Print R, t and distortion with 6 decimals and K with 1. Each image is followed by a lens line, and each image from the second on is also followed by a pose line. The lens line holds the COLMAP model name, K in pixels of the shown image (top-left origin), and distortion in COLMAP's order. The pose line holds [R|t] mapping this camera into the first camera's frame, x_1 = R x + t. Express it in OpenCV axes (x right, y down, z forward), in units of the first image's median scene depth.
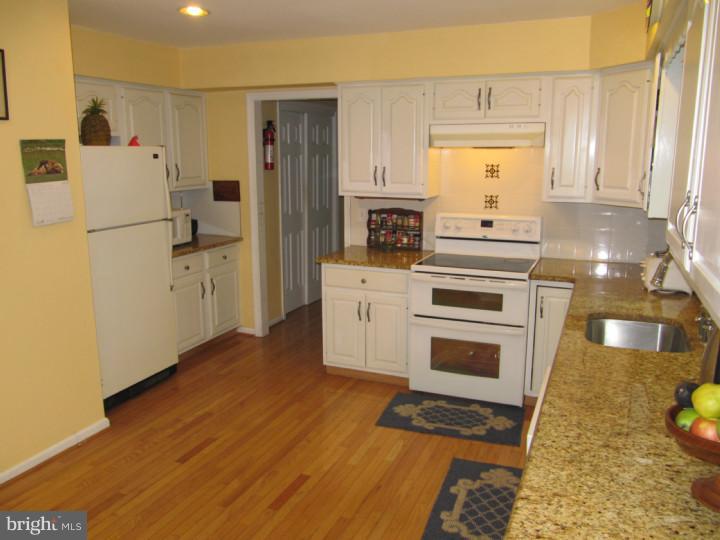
lens RADIAL K [[596.4, 0, 360.0], [0, 596.4, 270.0], [0, 0, 1]] dist [-0.021783, -0.008082]
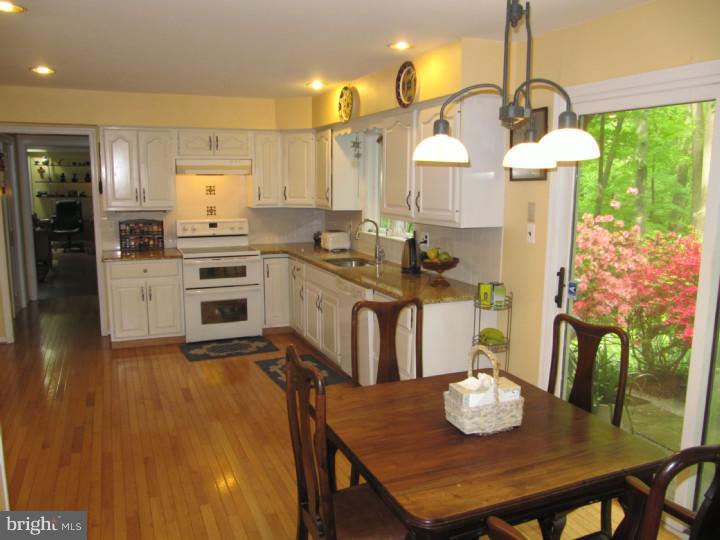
lens RADIAL K [[596.4, 0, 360.0], [0, 596.4, 270.0], [0, 0, 1]] dist [-0.021783, -0.008082]
pose [[0.695443, -0.107125, 0.710551, -0.638749], [0.136931, 0.990462, 0.015306, 0.064661], [-0.705414, 0.086652, 0.703479, -0.318117]]
